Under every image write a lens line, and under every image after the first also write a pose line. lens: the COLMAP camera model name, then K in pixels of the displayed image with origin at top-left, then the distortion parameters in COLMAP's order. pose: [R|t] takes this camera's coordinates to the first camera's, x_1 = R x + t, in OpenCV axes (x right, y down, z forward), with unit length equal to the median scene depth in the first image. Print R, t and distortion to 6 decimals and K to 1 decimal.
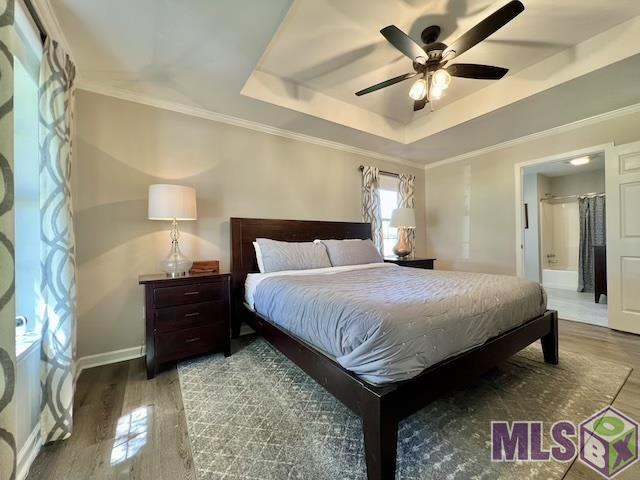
lens RADIAL K [[256.5, 0, 318.4], [0, 256.5, 240.4], [0, 0, 1]] dist [0.001300, -0.000109]
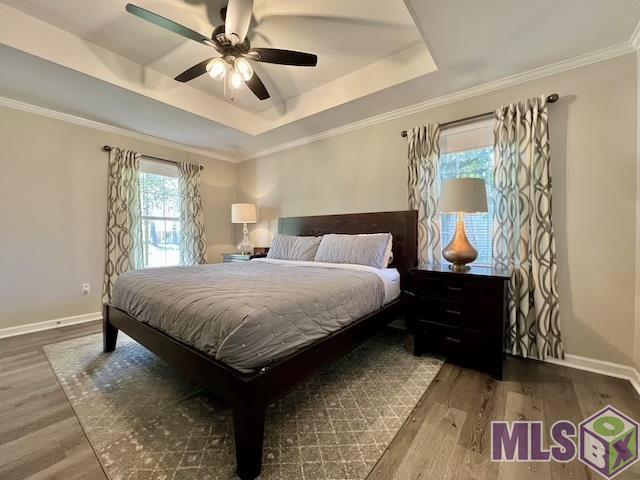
lens RADIAL K [[256.5, 0, 318.4], [0, 256.5, 240.4], [0, 0, 1]] dist [0.001300, -0.000109]
pose [[0.339909, 0.041206, -0.939555, 0.891911], [0.003431, 0.998979, 0.045054, -0.020501], [0.940452, -0.018538, 0.339420, 0.596363]]
